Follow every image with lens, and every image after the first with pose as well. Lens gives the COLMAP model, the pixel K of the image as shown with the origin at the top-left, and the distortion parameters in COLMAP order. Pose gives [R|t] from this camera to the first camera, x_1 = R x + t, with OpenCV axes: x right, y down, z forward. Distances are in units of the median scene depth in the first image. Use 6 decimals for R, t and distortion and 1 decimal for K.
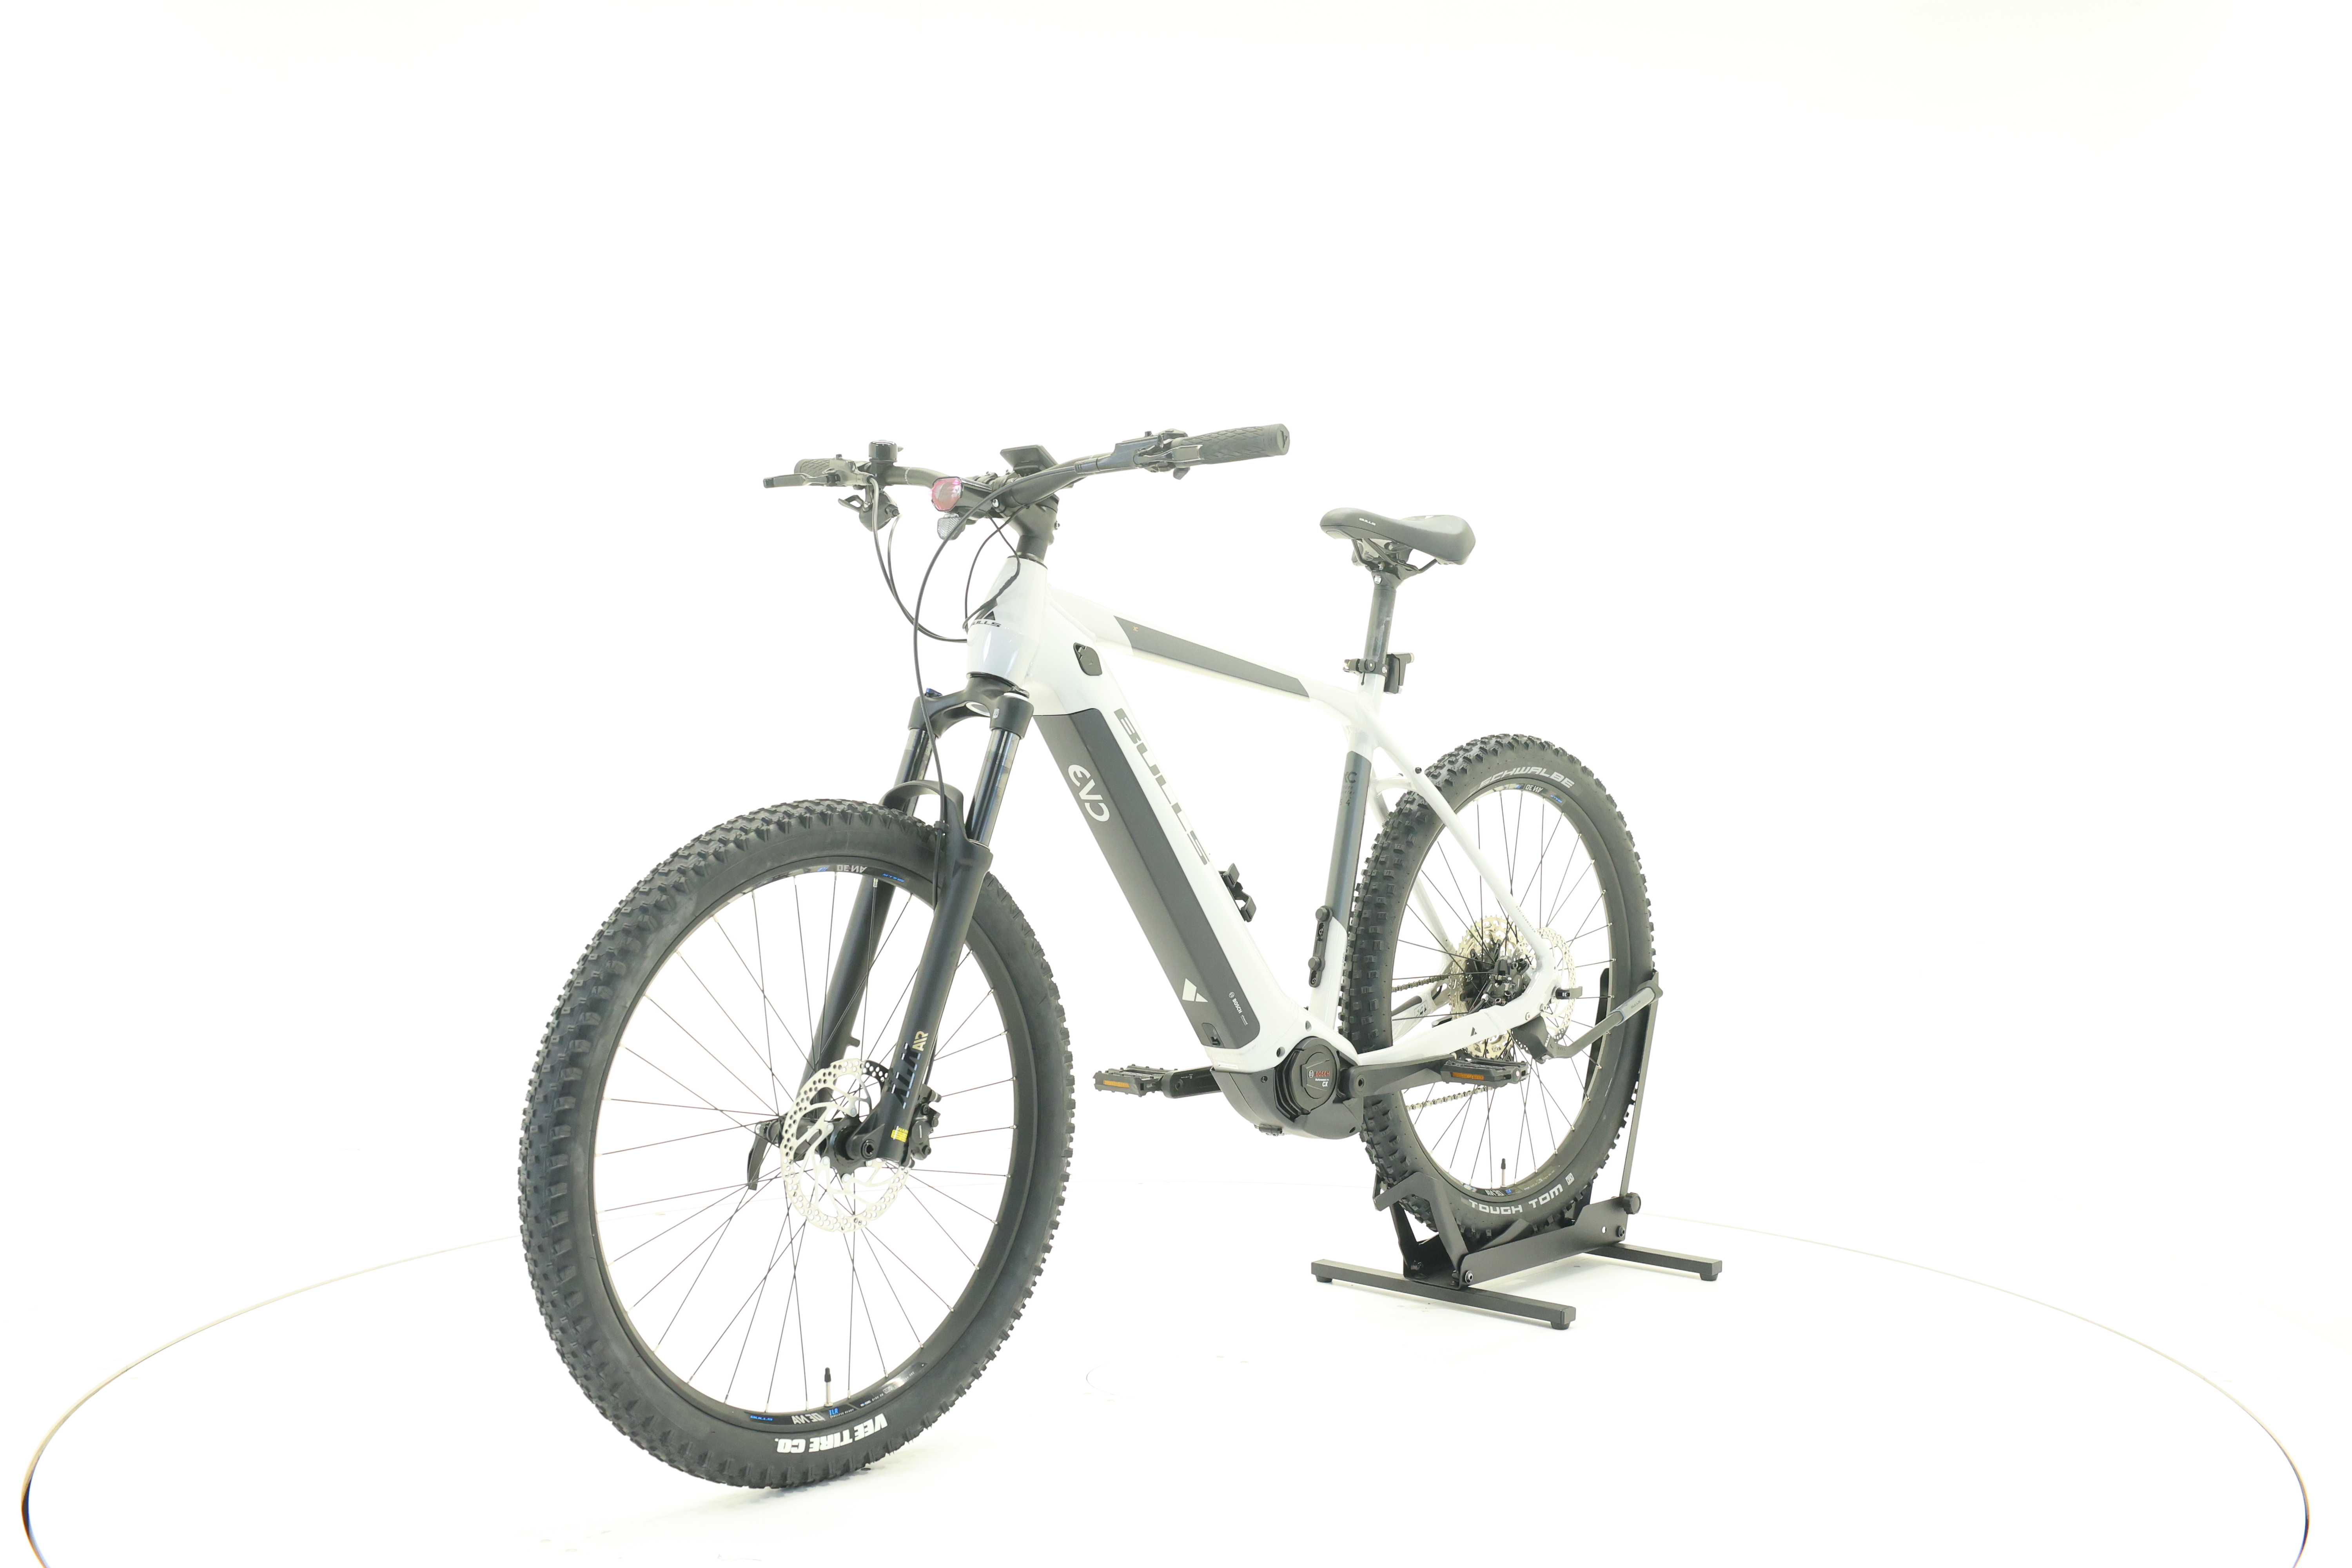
lens RADIAL K [[2478.6, 0, 1176.0], [0, 2478.6, 784.0], [0, 0, 1]] dist [0.004958, 0.009016]
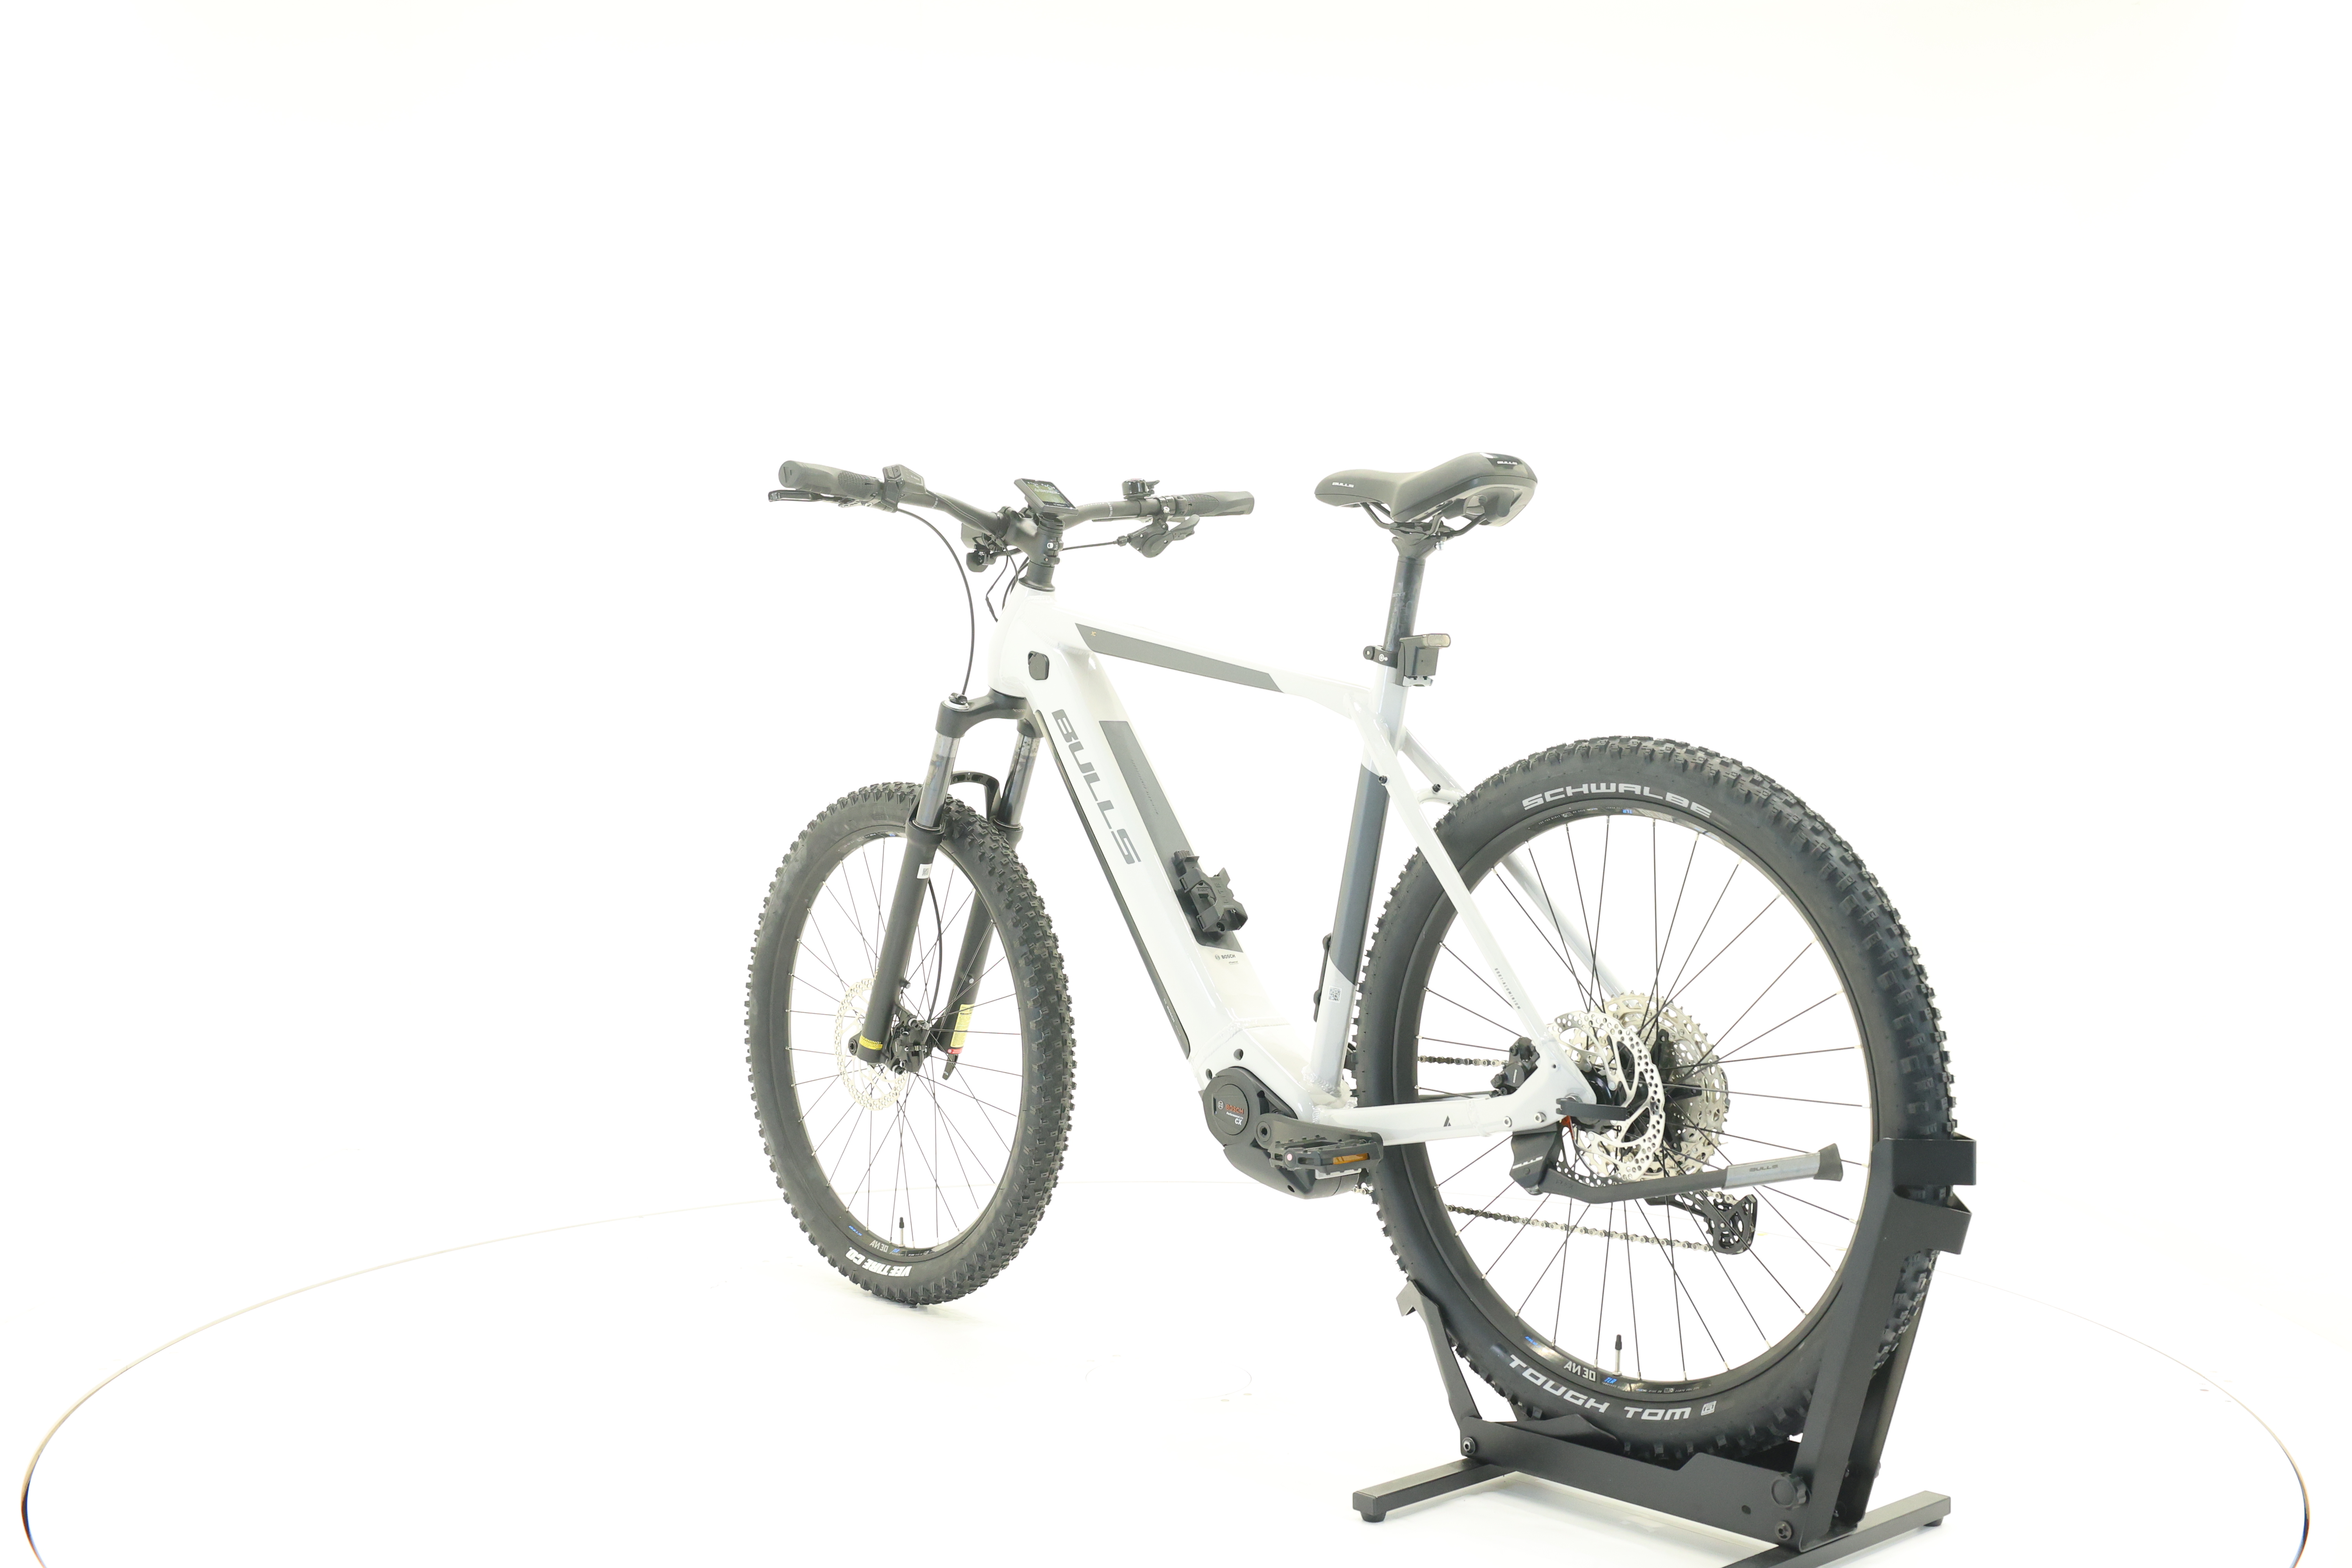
lens RADIAL K [[2478.6, 0, 1176.0], [0, 2478.6, 784.0], [0, 0, 1]] dist [0.004958, 0.009016]
pose [[-0.095839, 0.015723, -0.995273, 1.034648], [-0.029936, 0.999377, 0.018670, -0.019483], [0.994947, 0.031584, -0.095309, 1.142678]]
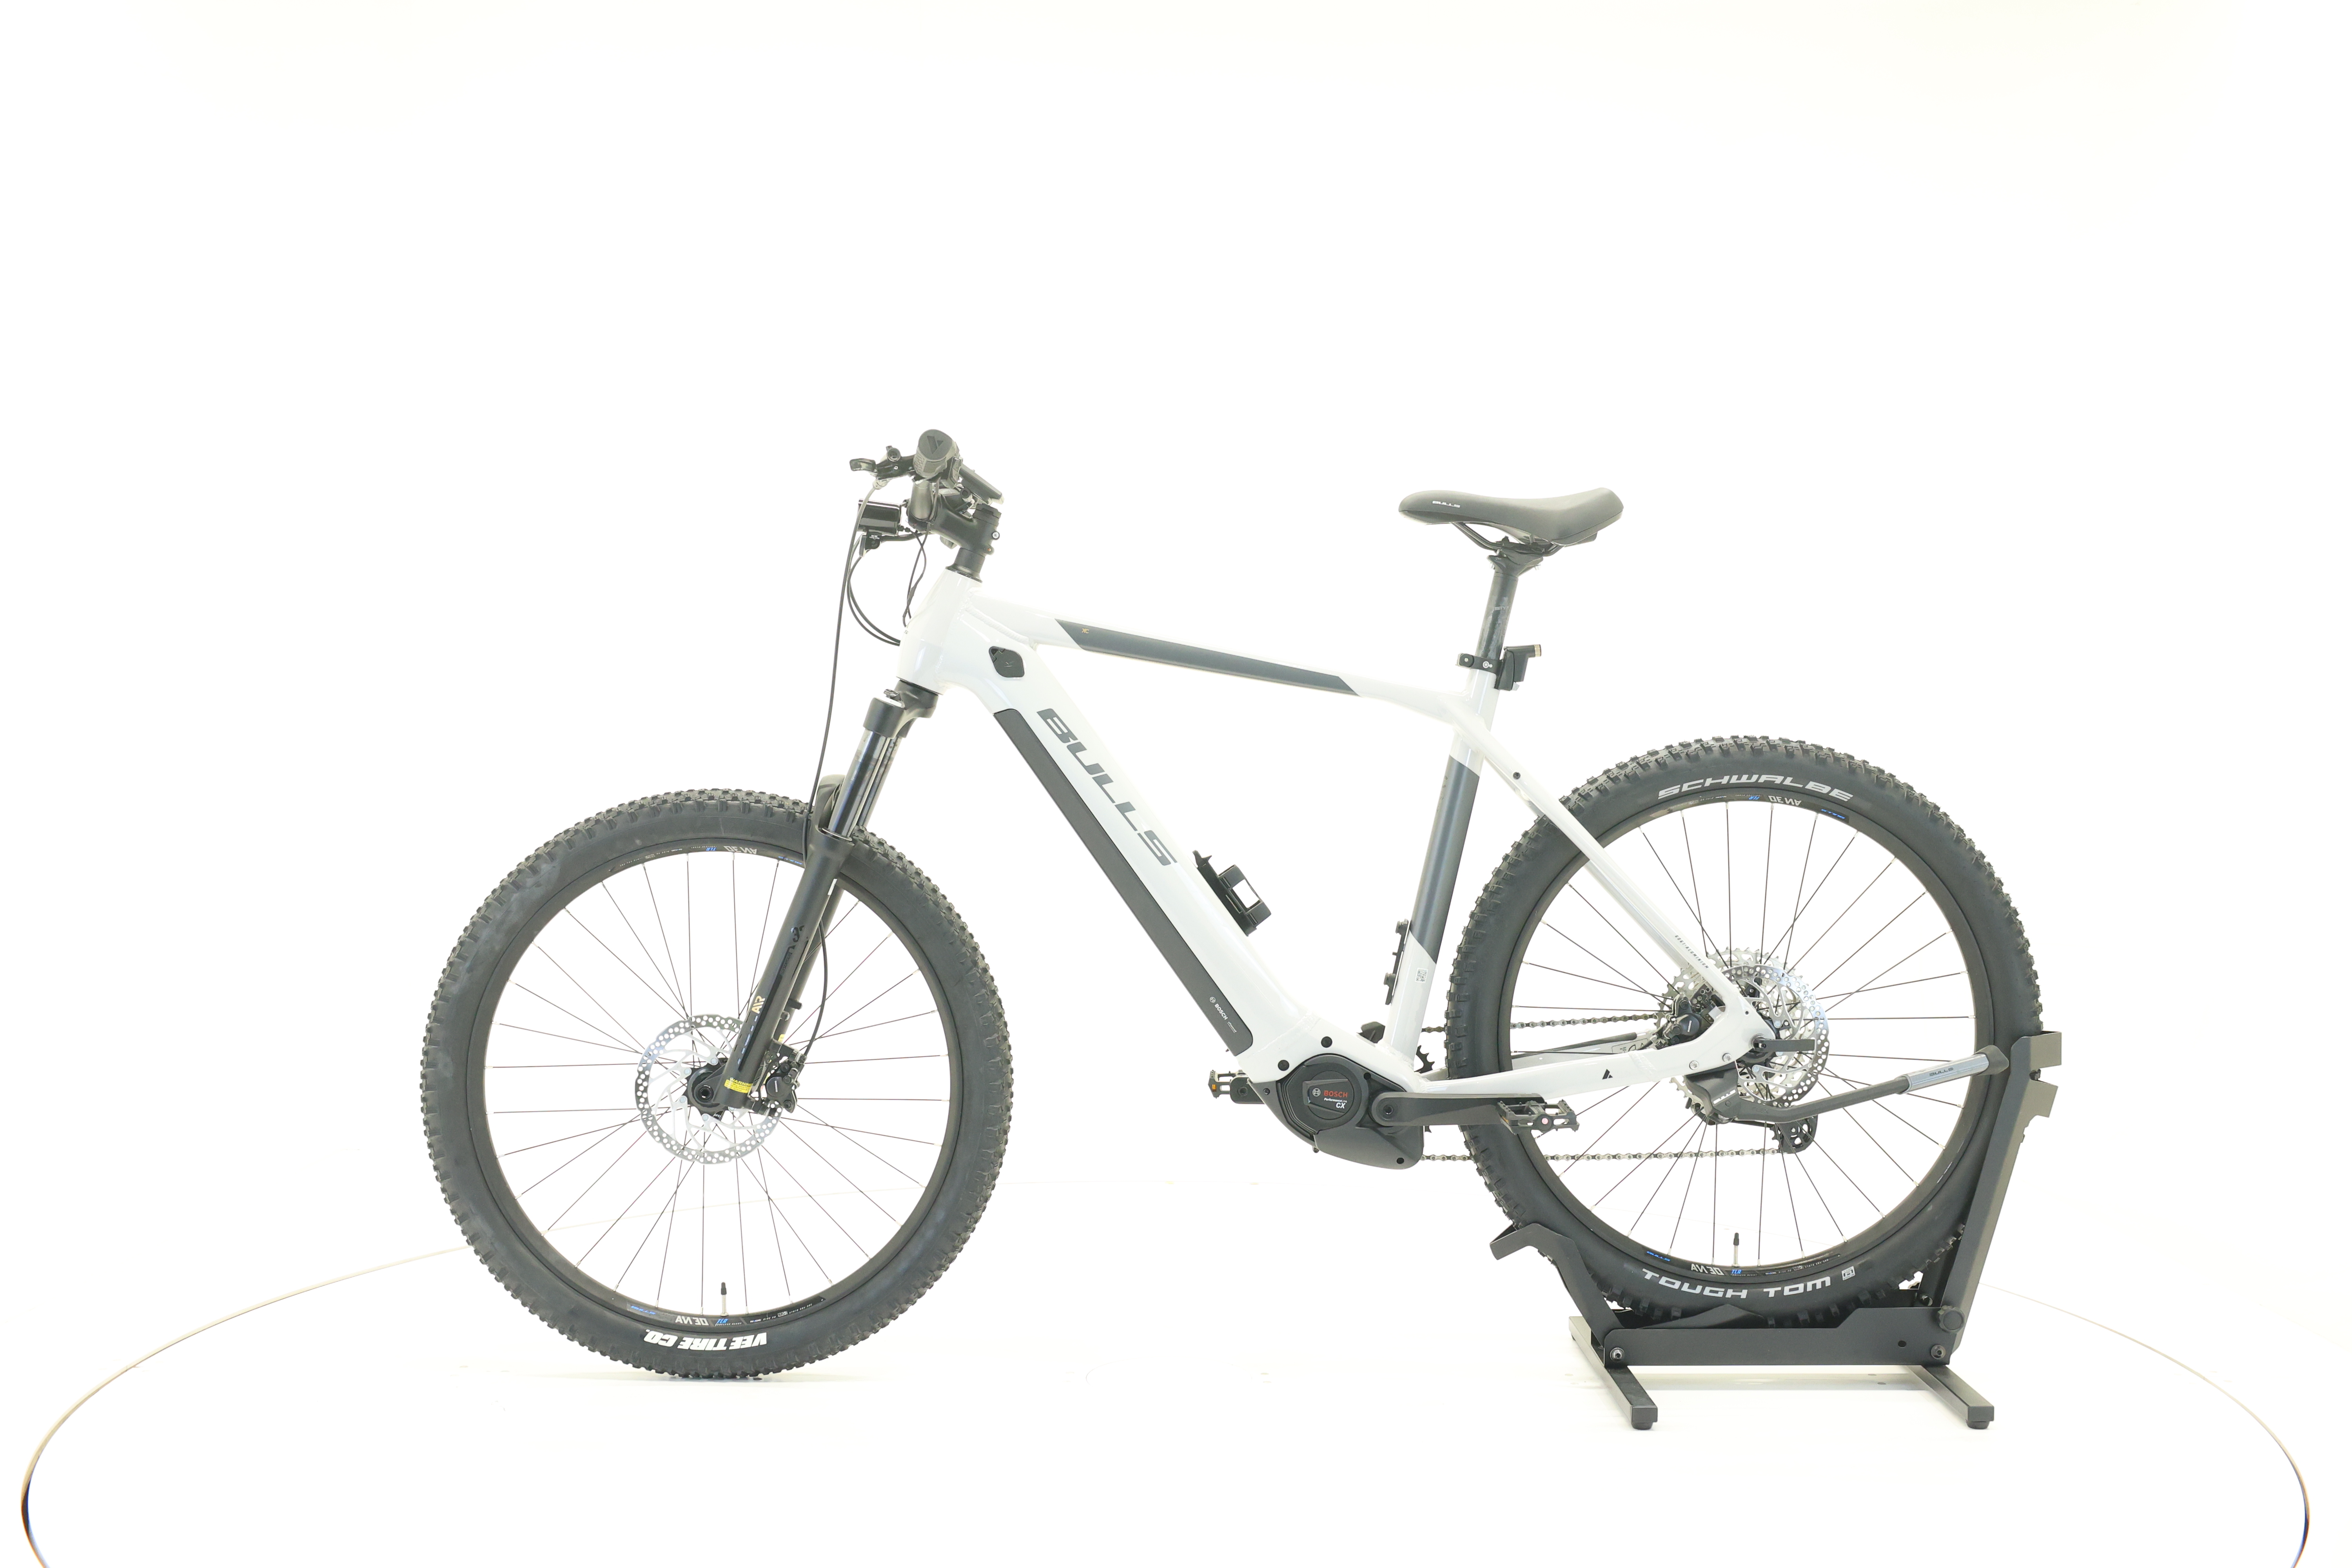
lens RADIAL K [[2478.6, 0, 1176.0], [0, 2478.6, 784.0], [0, 0, 1]] dist [0.004958, 0.009016]
pose [[0.673918, 0.012673, -0.738697, 0.770007], [-0.018656, 0.999826, 0.000133, -0.000274], [0.738571, 0.013691, 0.674037, 0.339906]]
